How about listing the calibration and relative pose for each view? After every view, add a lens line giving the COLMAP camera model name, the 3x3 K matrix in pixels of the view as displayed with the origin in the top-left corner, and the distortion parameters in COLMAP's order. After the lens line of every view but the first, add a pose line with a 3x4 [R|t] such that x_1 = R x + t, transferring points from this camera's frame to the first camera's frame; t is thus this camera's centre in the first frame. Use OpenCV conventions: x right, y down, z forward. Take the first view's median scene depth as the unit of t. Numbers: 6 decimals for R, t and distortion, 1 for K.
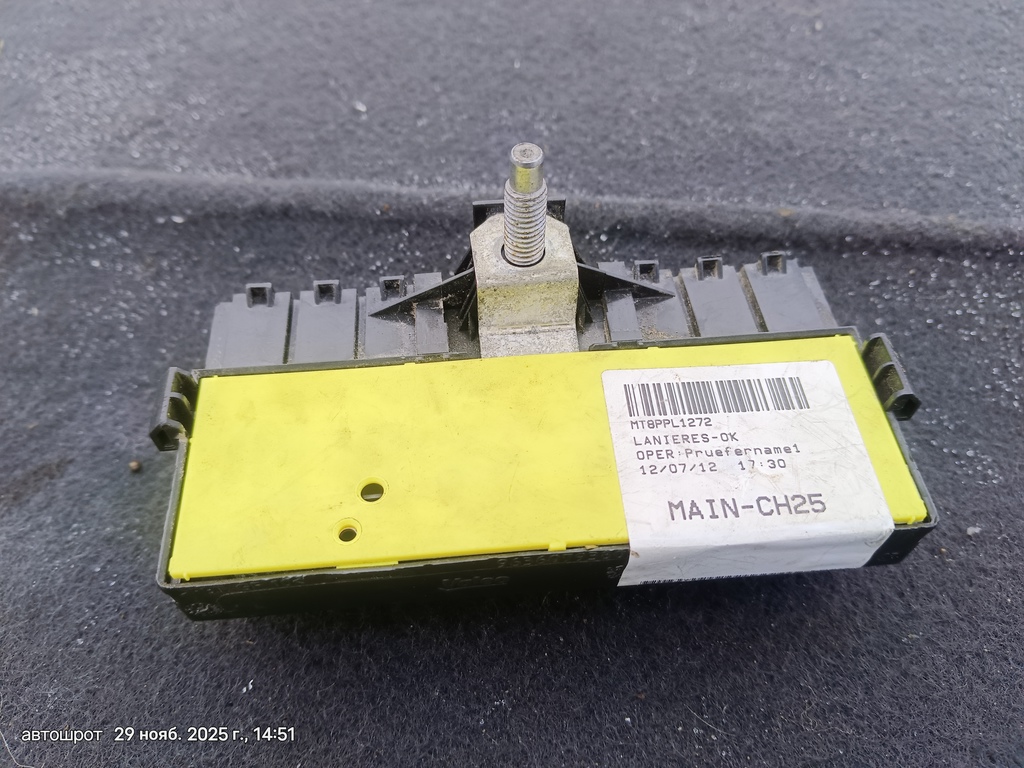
lens RADIAL K [[780.2, 0, 515.5], [0, 780.2, 384.9], [0, 0, 1]] dist [-0.039950, -0.010914]
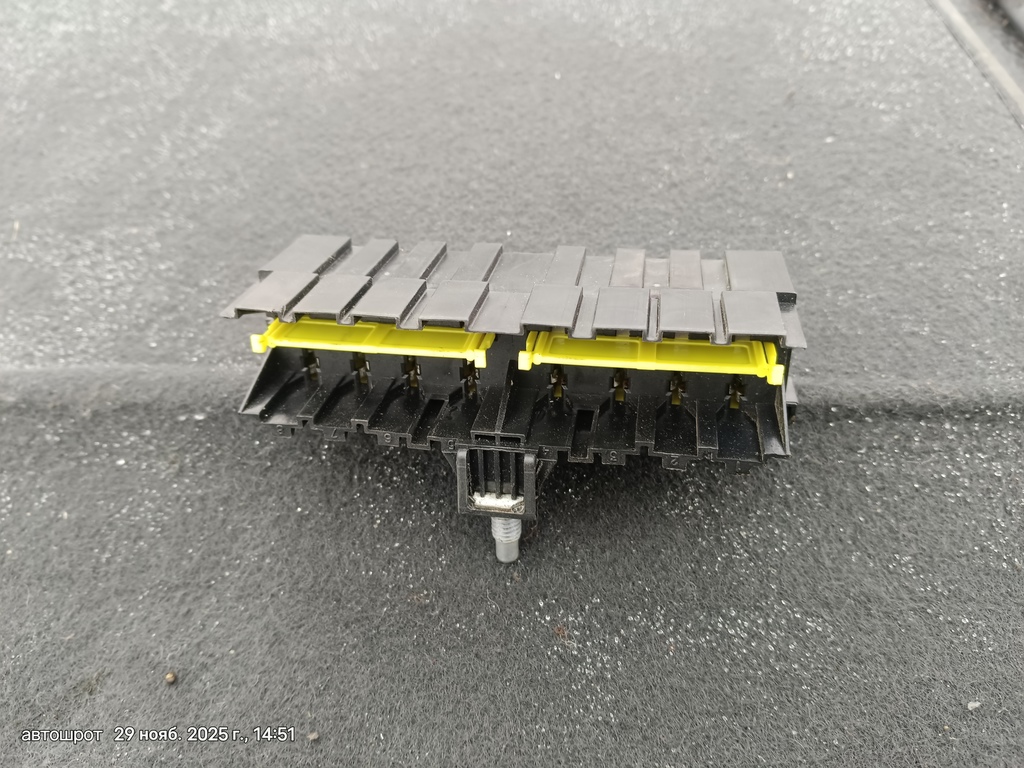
lens RADIAL K [[769.3, 0, 513.0], [0, 769.3, 376.7], [0, 0, 1]] dist [-0.006177, -0.049670]
pose [[0.998446, -0.055486, 0.005236, -0.010759], [0.055711, 0.996284, -0.065687, -0.173104], [-0.001572, 0.065877, 0.997827, -0.048508]]
